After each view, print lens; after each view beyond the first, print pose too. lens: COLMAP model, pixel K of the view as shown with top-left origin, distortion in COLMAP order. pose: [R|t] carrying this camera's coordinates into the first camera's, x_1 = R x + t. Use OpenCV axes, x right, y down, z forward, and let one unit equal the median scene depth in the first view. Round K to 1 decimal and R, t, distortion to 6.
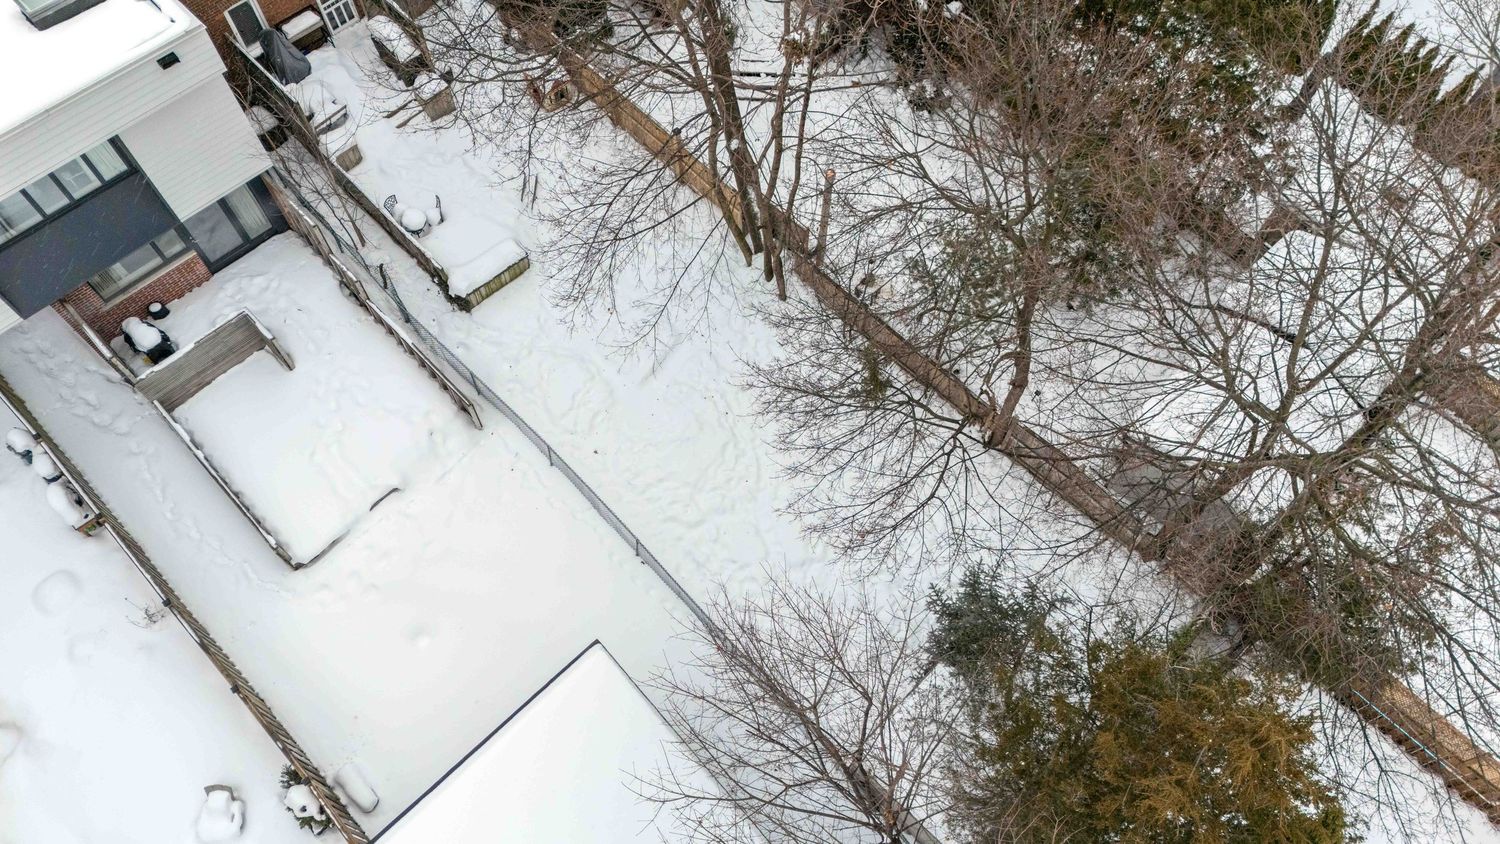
lens RADIAL K [[1085.1, 0, 749.2], [0, 1085.1, 419.2], [0, 0, 1]] dist [0.074147, -0.064860]
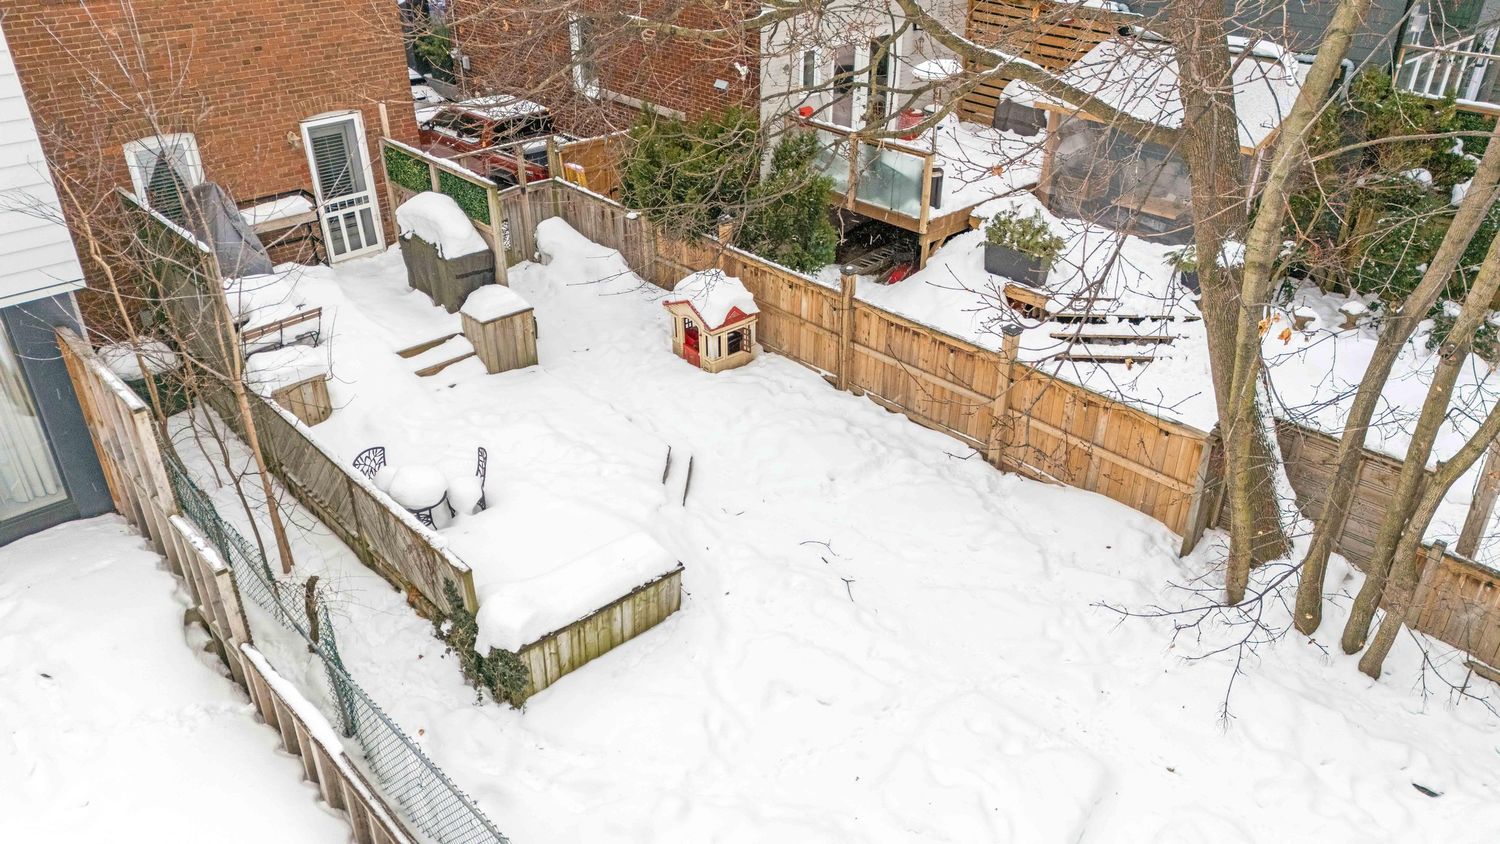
lens RADIAL K [[1099.1, 0, 750.2], [0, 1099.1, 420.3], [0, 0, 1]] dist [0.083387, -0.088041]
pose [[0.999653, -0.007019, -0.025375, -0.169073], [-0.007738, 0.842903, -0.538010, 0.021959], [0.025165, 0.538020, 0.842556, 0.635789]]
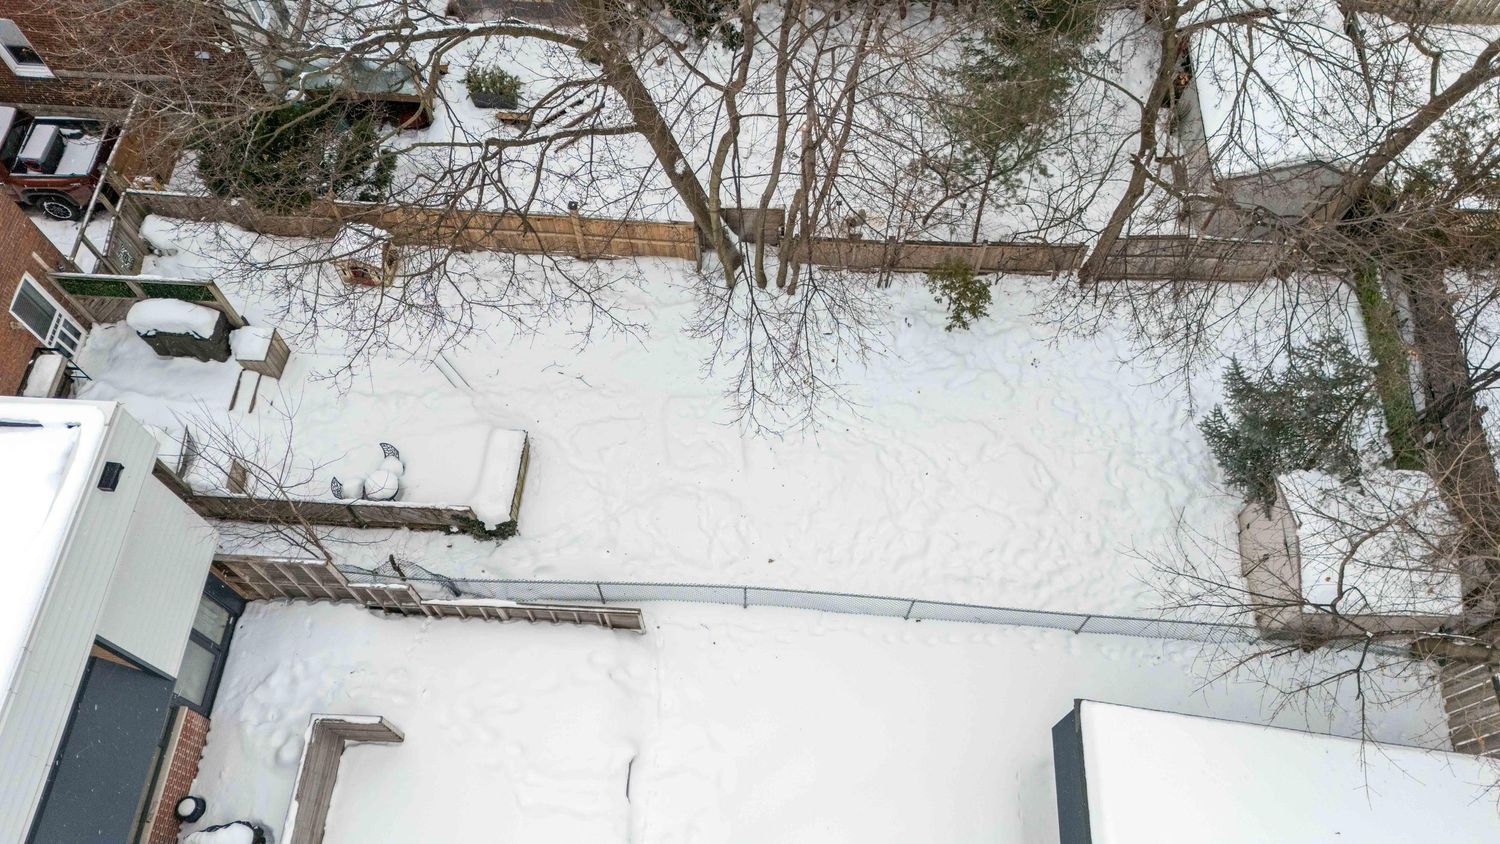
lens RADIAL K [[1085.1, 0, 749.2], [0, 1085.1, 419.2], [0, 0, 1]] dist [0.074147, -0.064860]
pose [[0.738649, -0.606535, 0.294131, -0.314622], [0.607017, 0.788238, 0.101049, -0.140977], [-0.293135, 0.103903, 0.950408, 0.197081]]
